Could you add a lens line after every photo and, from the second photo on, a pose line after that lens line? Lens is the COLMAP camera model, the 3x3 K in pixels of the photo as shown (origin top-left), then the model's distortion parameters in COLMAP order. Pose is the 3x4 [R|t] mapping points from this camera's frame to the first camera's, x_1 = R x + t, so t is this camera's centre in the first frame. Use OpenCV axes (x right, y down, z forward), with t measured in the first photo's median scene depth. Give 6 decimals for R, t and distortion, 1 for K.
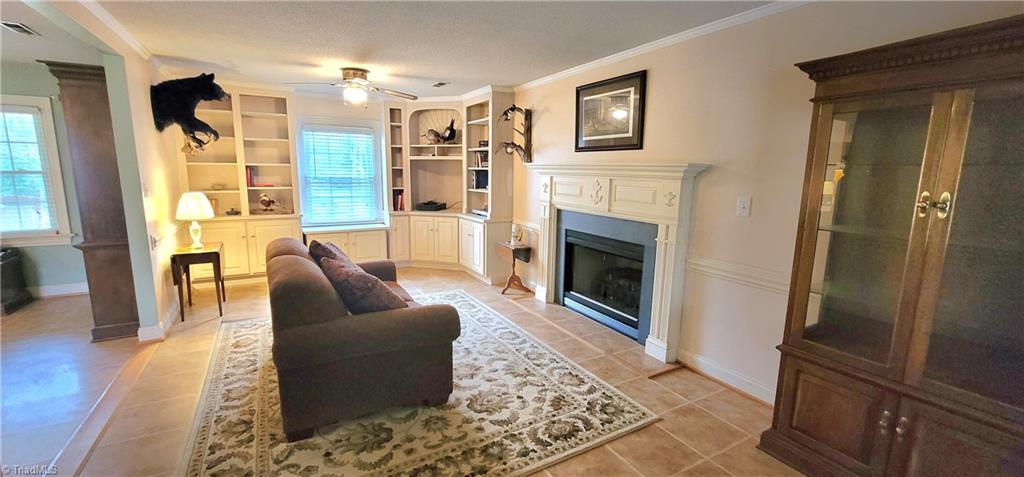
lens RADIAL K [[417.5, 0, 509.1], [0, 417.5, 238.8], [0, 0, 1]] dist [-0.005969, 0.001104]
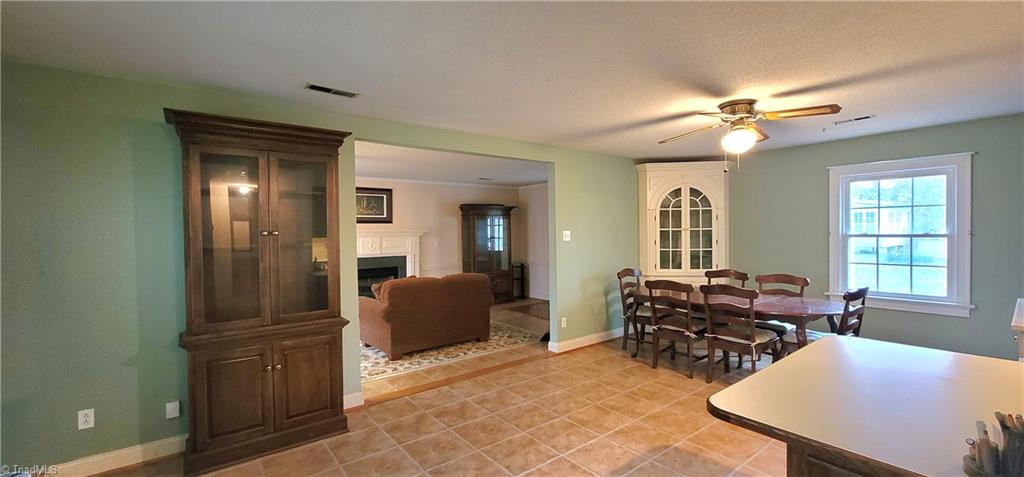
lens RADIAL K [[417.5, 0, 507.0], [0, 417.5, 238.4], [0, 0, 1]] dist [-0.005969, 0.001104]
pose [[-0.141298, -0.028040, 0.989570, -1.523637], [0.175379, 0.983079, 0.052898, -0.115344], [-0.974309, 0.181024, -0.133990, 0.564033]]
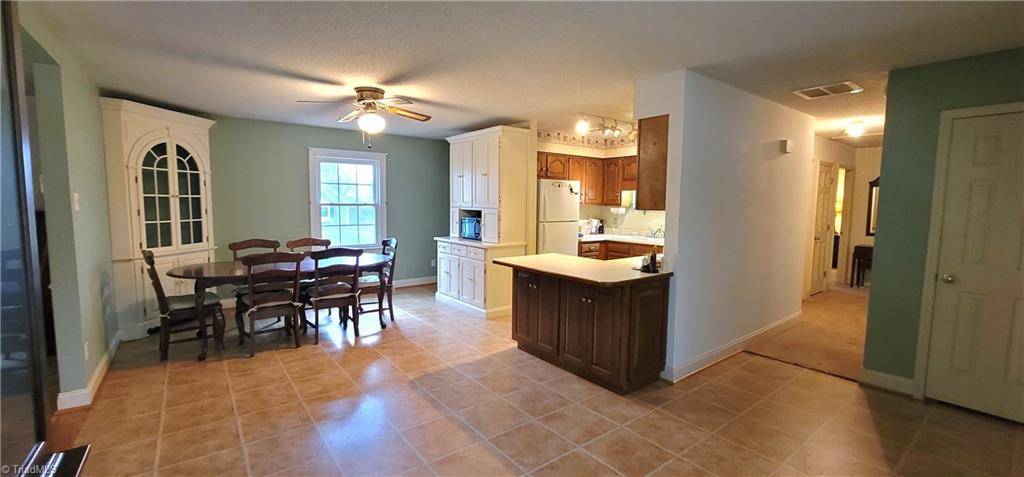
lens RADIAL K [[417.5, 0, 507.8], [0, 417.5, 238.1], [0, 0, 1]] dist [-0.005969, 0.001104]
pose [[-0.990103, -0.010776, -0.139931, -0.993882], [-0.045452, 0.967933, 0.247064, -0.170536], [0.132781, 0.250979, -0.958842, 0.981932]]
